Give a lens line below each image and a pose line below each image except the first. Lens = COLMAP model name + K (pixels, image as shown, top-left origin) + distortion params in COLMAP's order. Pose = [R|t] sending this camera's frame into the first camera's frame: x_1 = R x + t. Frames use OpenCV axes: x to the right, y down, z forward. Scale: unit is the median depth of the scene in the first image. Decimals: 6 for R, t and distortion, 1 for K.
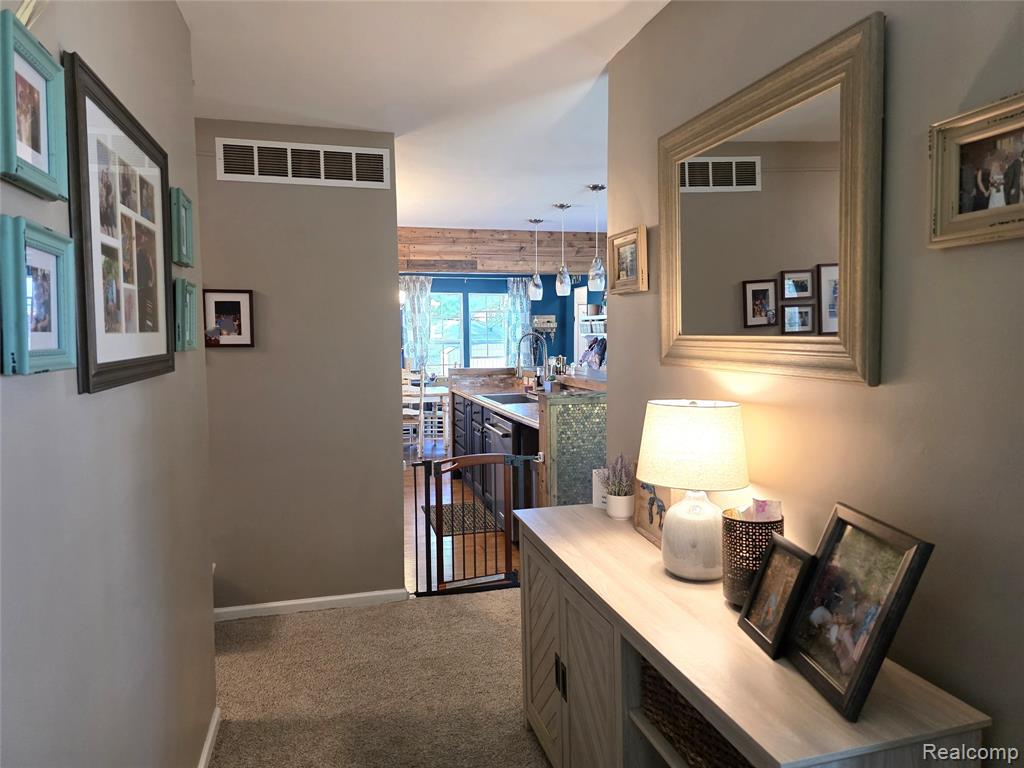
lens RADIAL K [[686.0, 0, 507.1], [0, 686.0, 380.0], [0, 0, 1]] dist [0.042869, -0.040387]
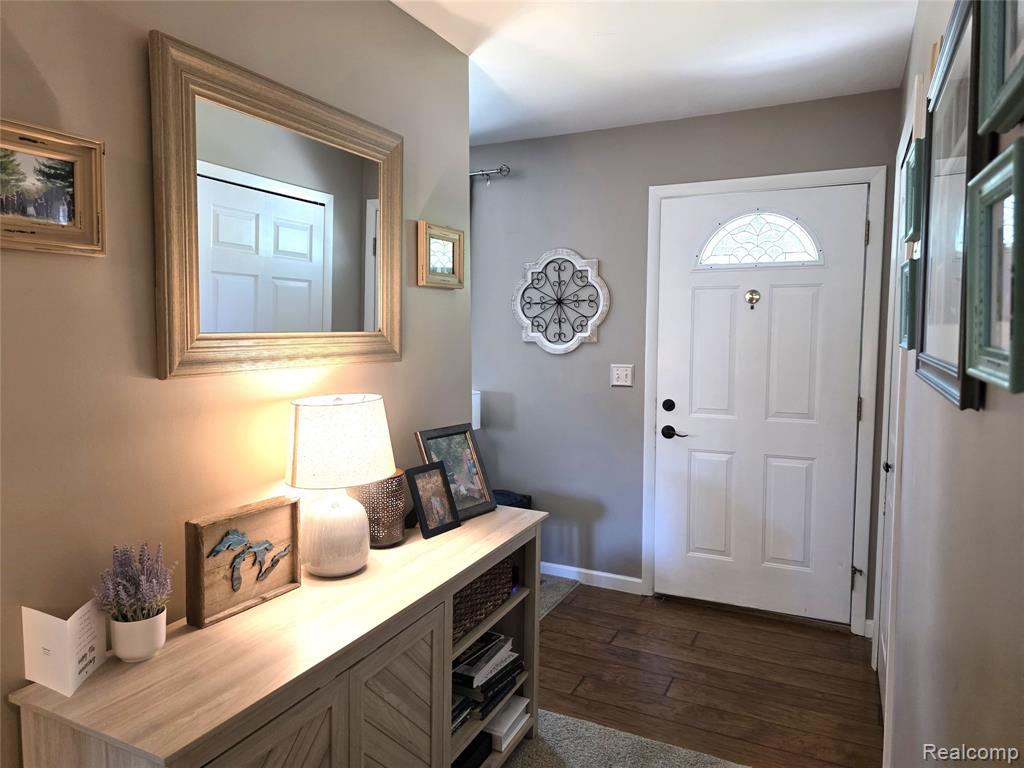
lens RADIAL K [[686.0, 0, 513.7], [0, 686.0, 383.9], [0, 0, 1]] dist [0.042869, -0.040387]
pose [[-0.733331, -0.047635, 0.678201, -0.654252], [0.059121, 0.989296, 0.133412, -0.115370], [-0.677296, 0.137931, -0.722665, 1.664984]]
